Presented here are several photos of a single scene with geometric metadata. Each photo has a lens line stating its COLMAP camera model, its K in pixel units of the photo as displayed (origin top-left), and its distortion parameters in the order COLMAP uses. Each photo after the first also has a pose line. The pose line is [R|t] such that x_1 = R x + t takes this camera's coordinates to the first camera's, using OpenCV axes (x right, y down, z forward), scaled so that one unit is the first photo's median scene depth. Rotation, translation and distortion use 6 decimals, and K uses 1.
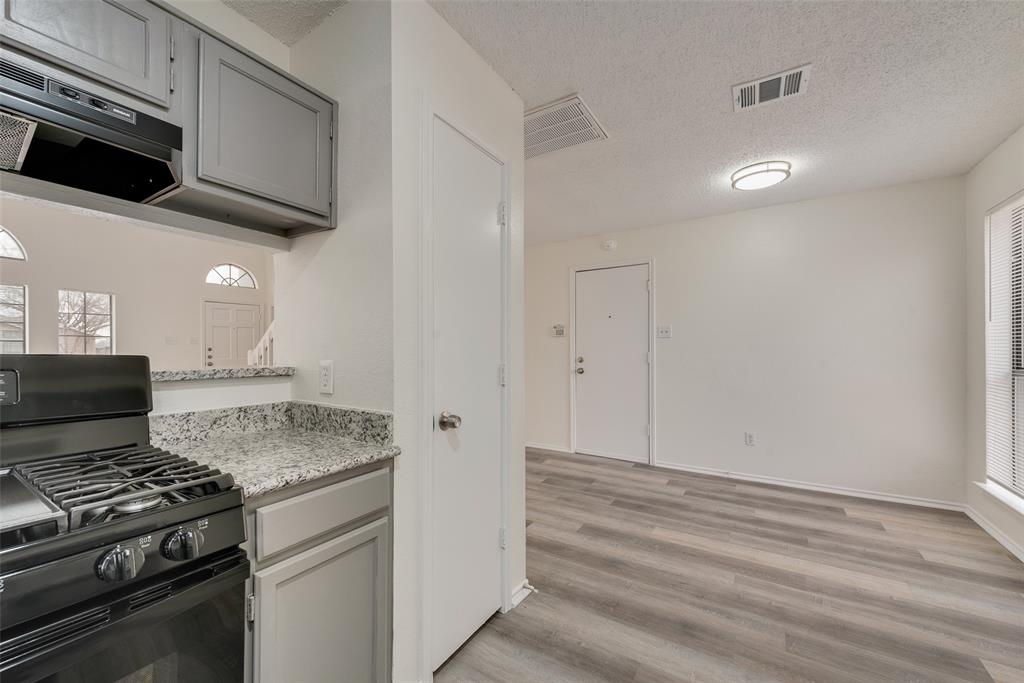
lens RADIAL K [[401.2, 0, 511.9], [0, 401.2, 346.1], [0, 0, 1]] dist [0.016303, -0.000007]
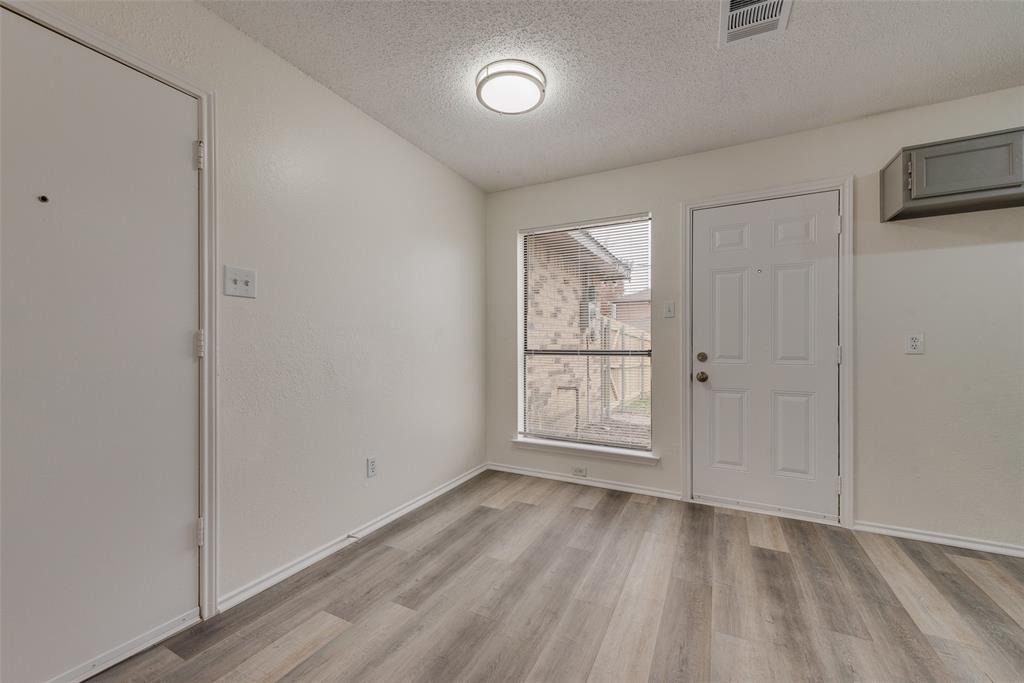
lens RADIAL K [[401.2, 0, 511.9], [0, 401.2, 346.1], [0, 0, 1]] dist [0.016303, -0.000007]
pose [[-0.095159, 0.001194, 0.995461, -0.113444], [-0.013486, 0.999906, -0.002488, 0.039147], [-0.995371, -0.013662, -0.095134, 1.089372]]
